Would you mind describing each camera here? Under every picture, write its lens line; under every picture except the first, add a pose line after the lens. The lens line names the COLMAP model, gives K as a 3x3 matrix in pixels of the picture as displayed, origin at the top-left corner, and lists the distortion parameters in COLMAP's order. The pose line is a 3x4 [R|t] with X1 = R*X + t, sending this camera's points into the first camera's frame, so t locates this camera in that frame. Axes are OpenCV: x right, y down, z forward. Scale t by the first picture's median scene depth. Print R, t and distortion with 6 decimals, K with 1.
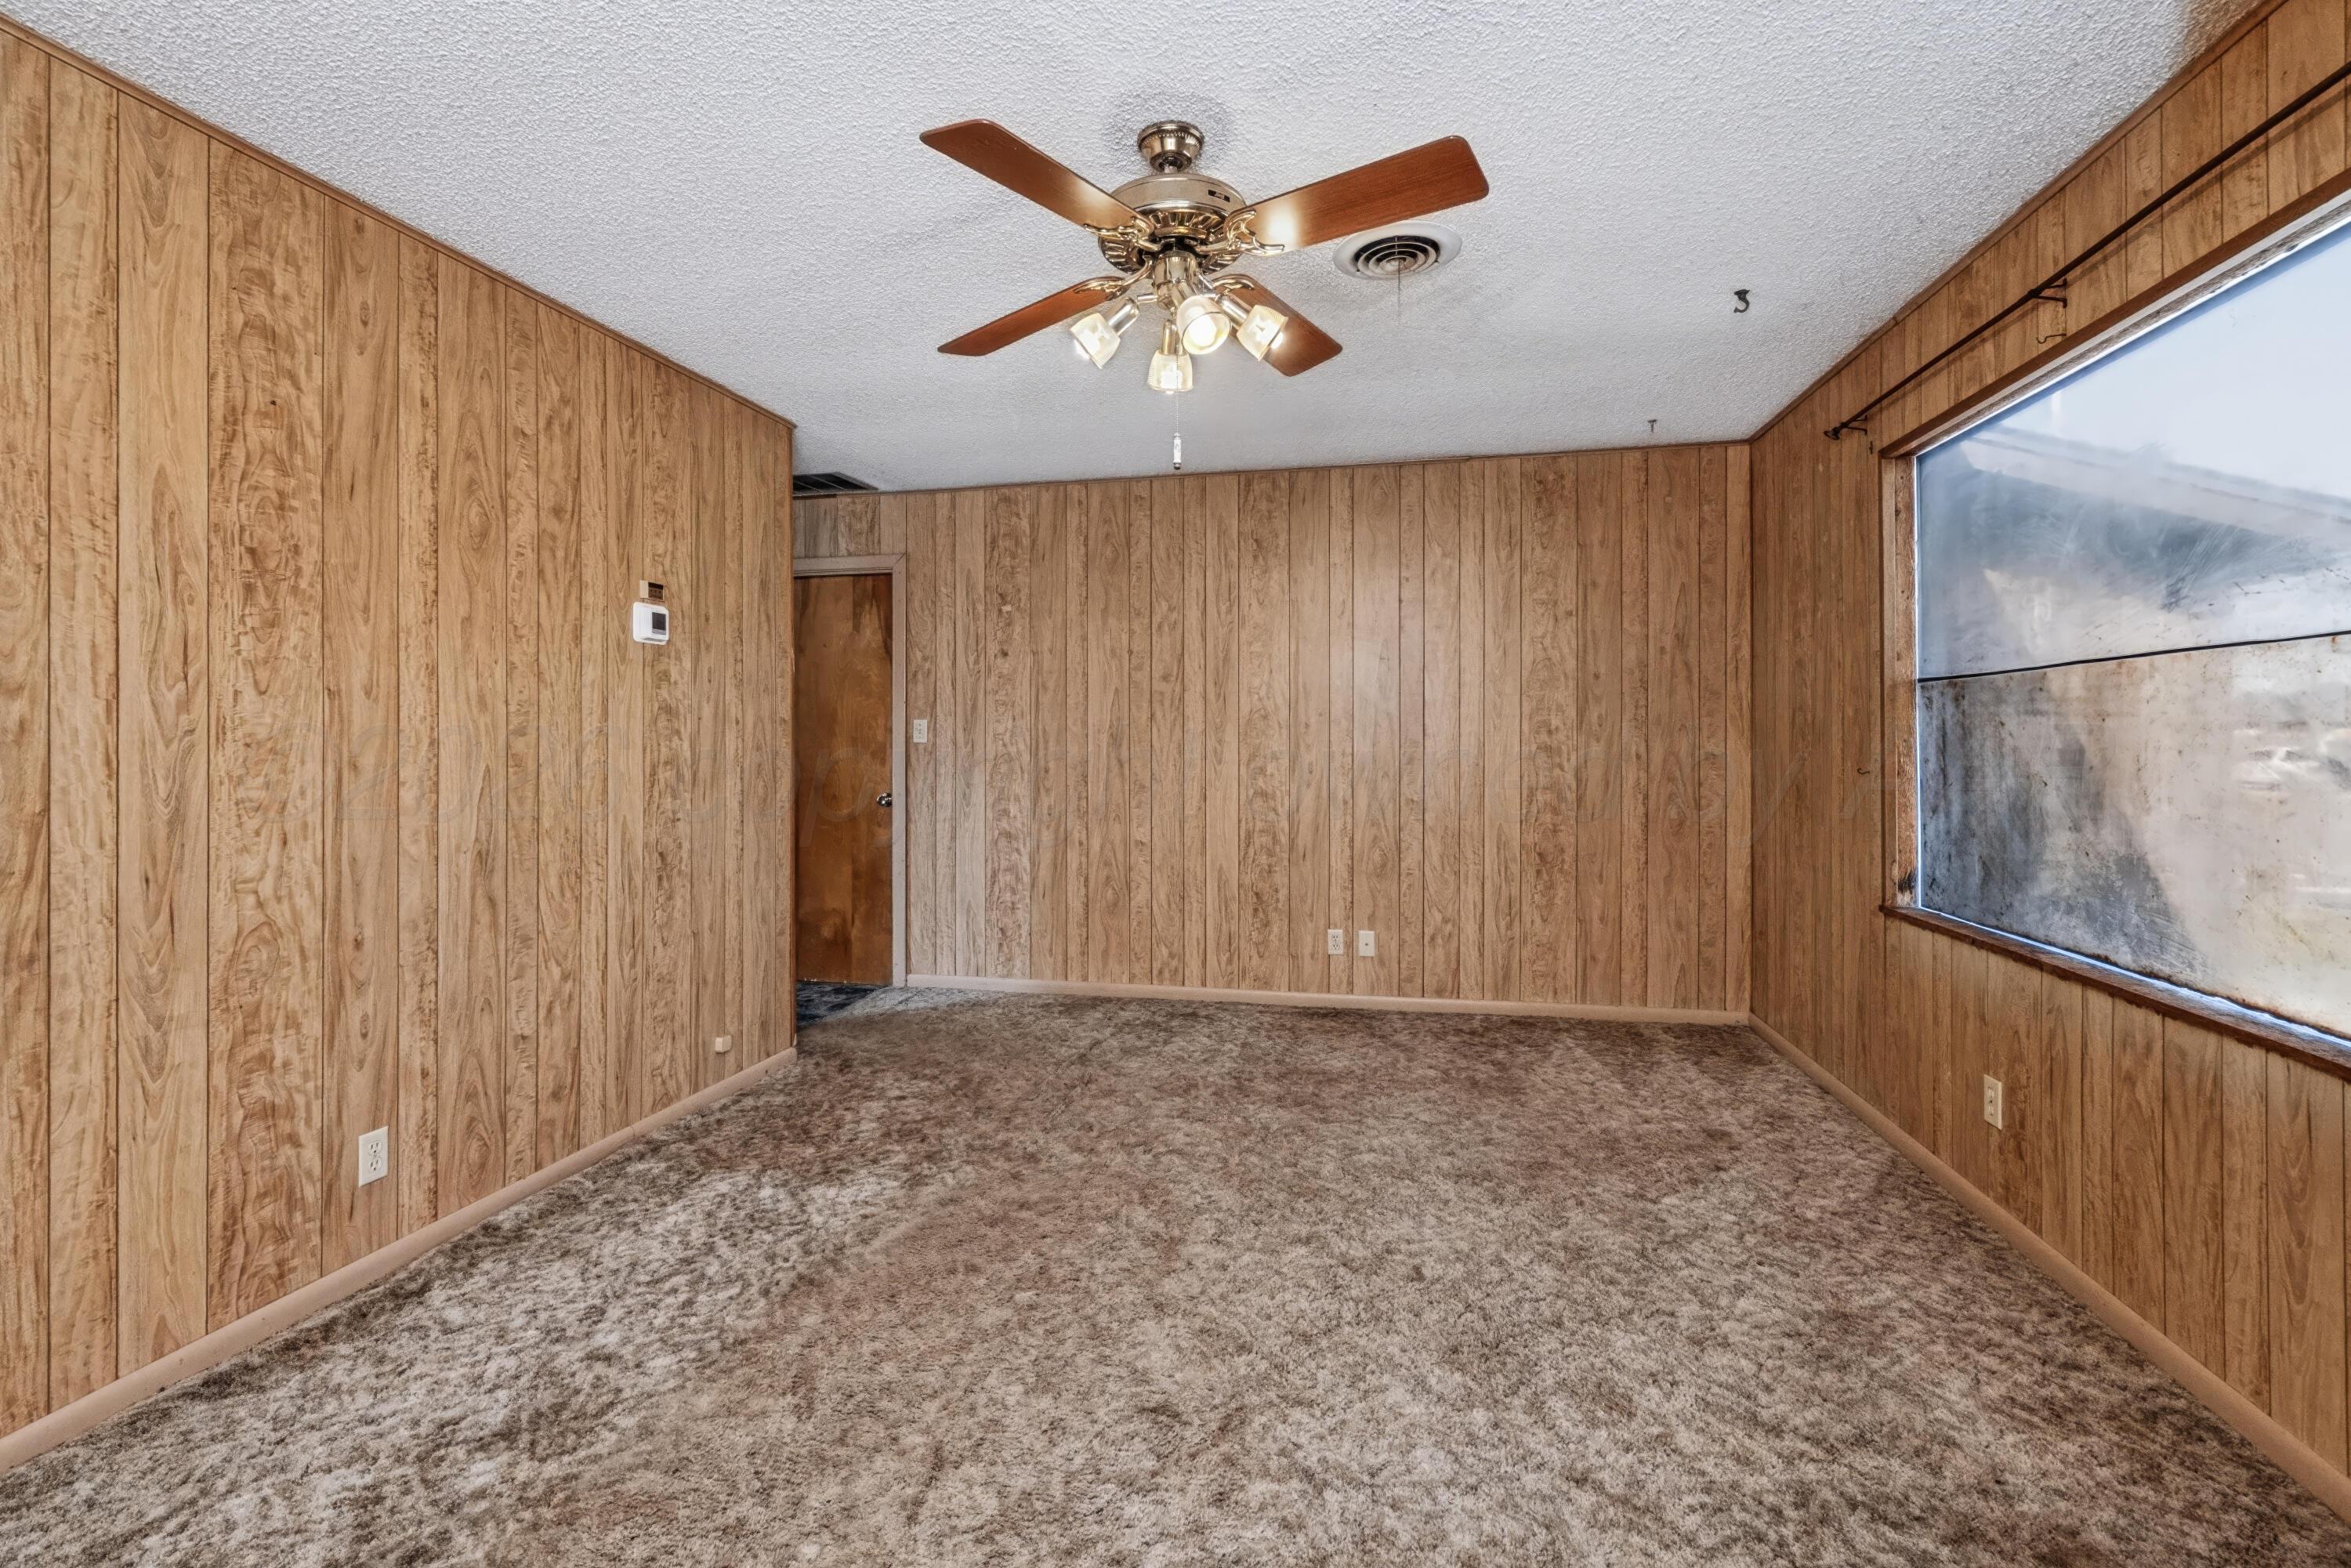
lens RADIAL K [[1074.8, 0, 1181.0], [0, 1074.8, 742.4], [0, 0, 1]] dist [-0.008671, 0.003490]
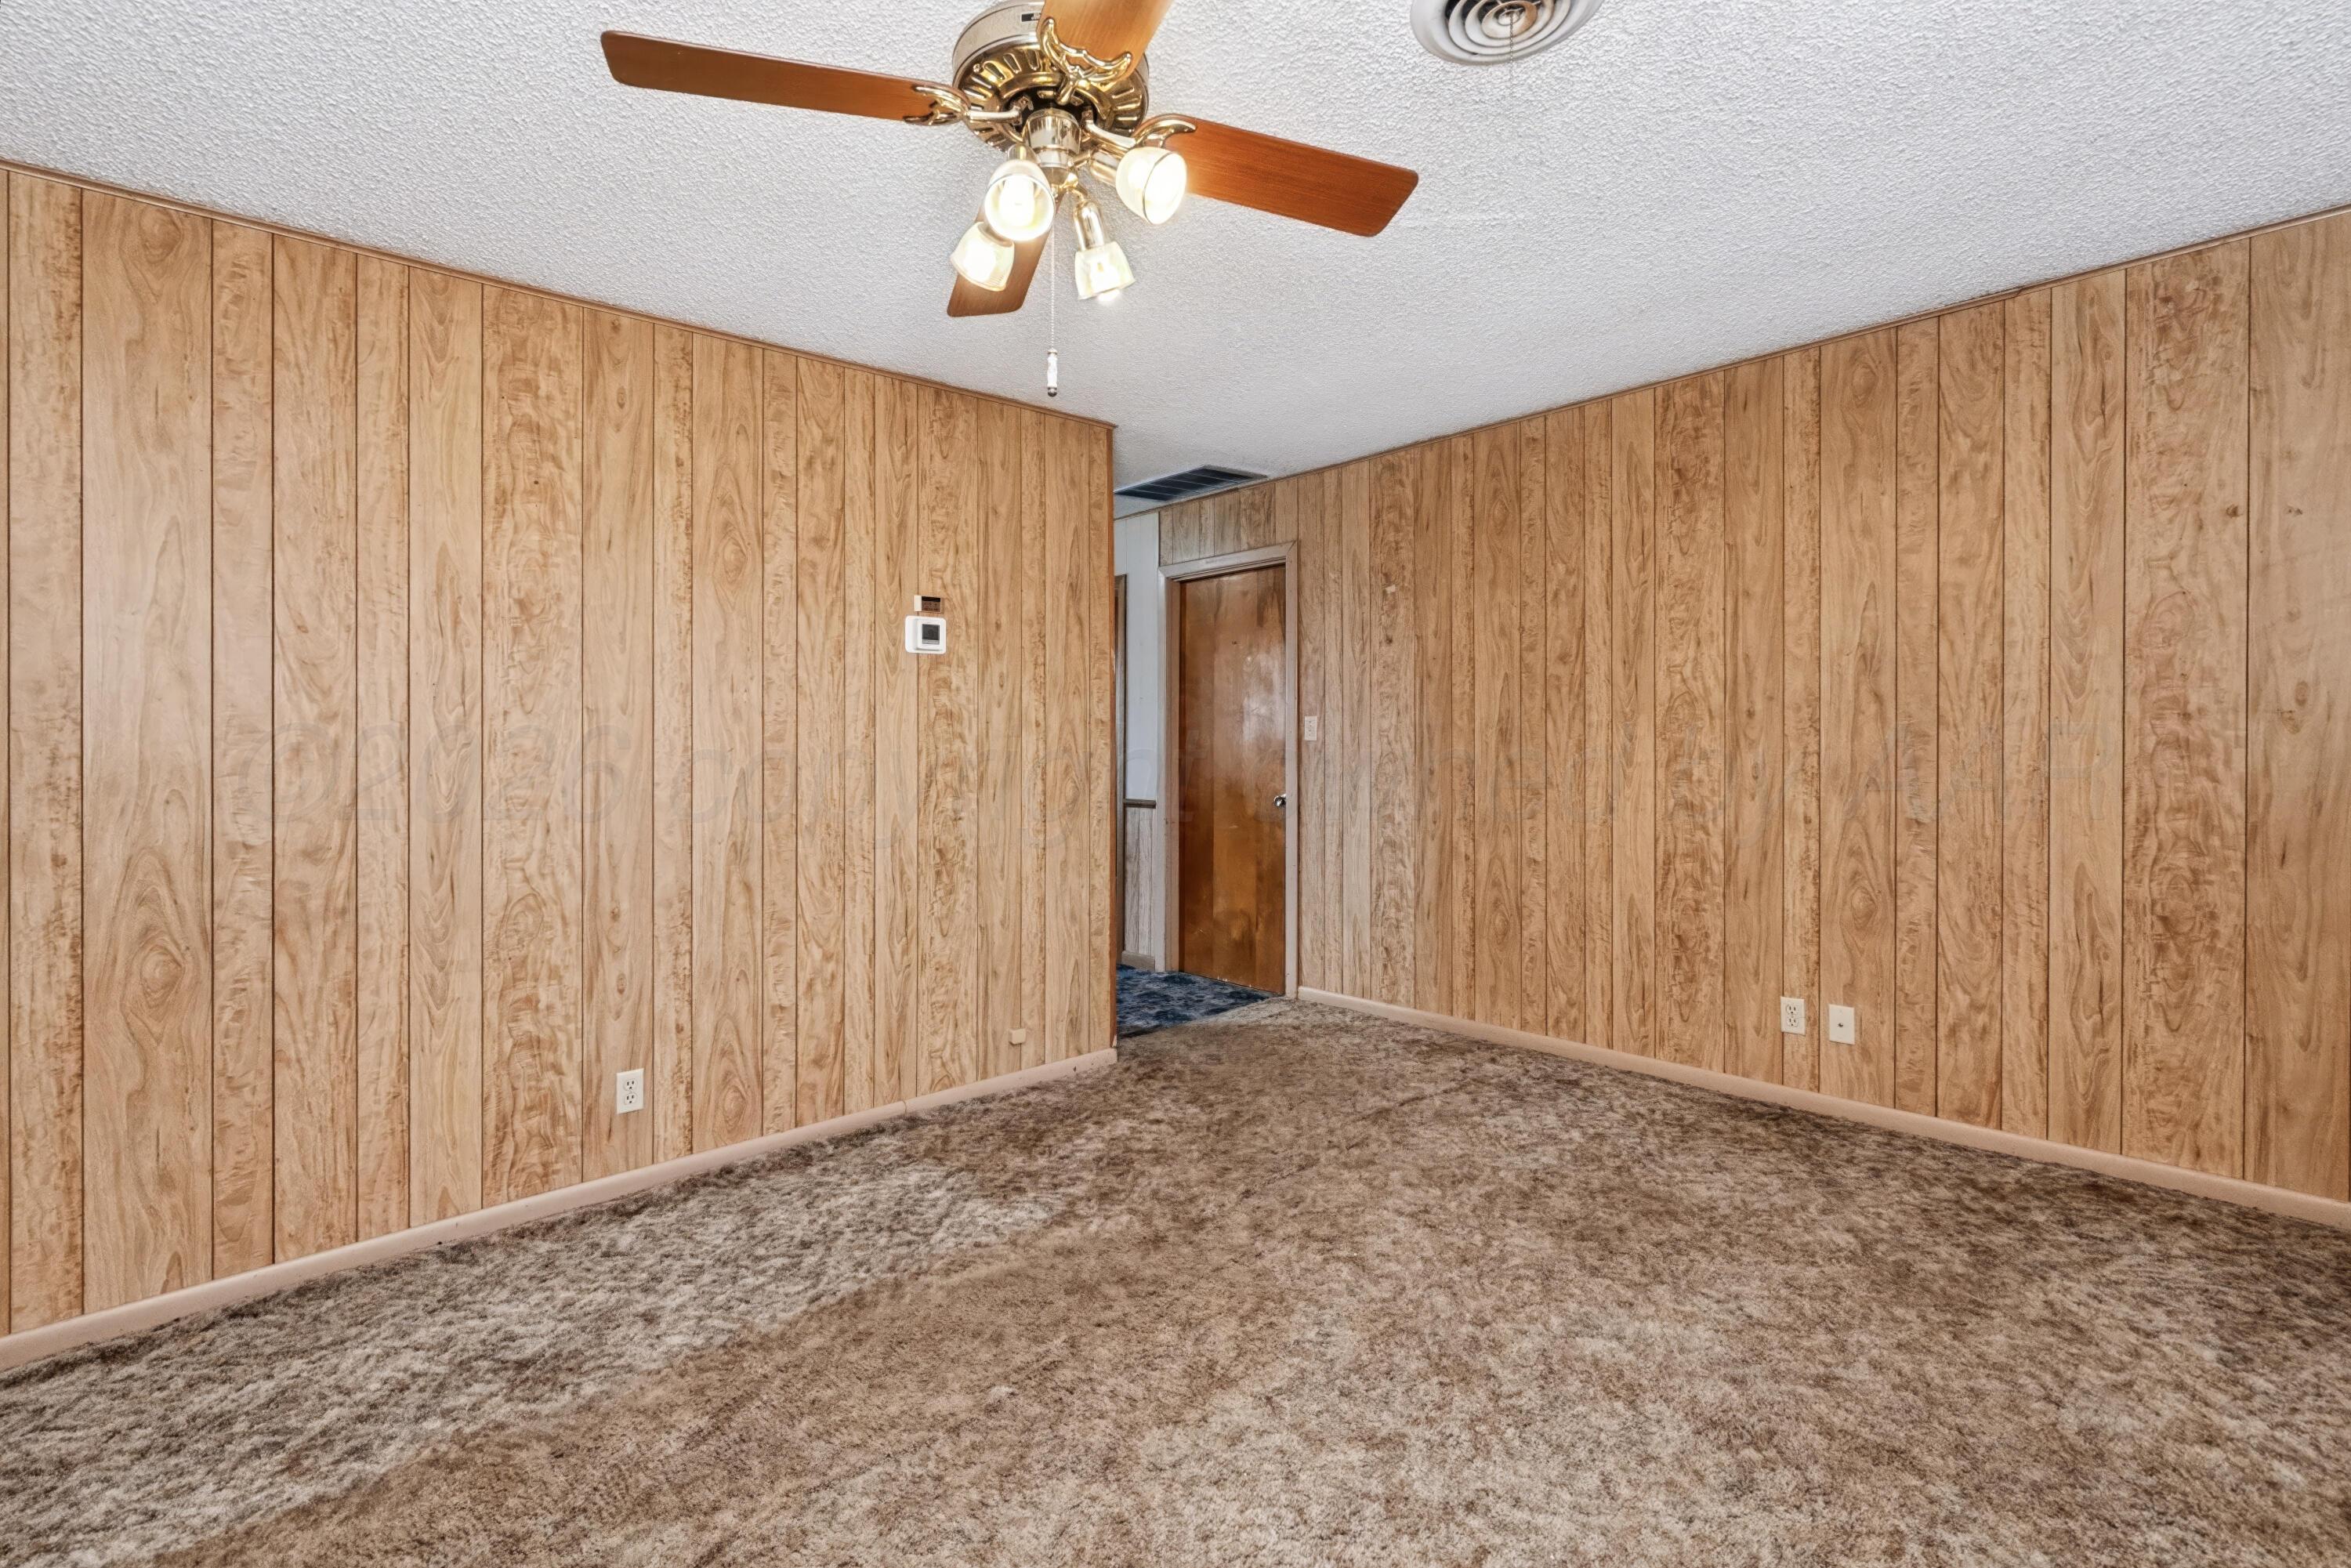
lens RADIAL K [[1074.8, 0, 1170.2], [0, 1074.8, 743.6], [0, 0, 1]] dist [-0.008671, 0.003490]
pose [[0.814488, -0.006714, -0.580142, 0.362243], [0.011316, 0.999927, 0.004315, -0.004711], [0.580071, -0.010080, 0.814504, 0.296487]]
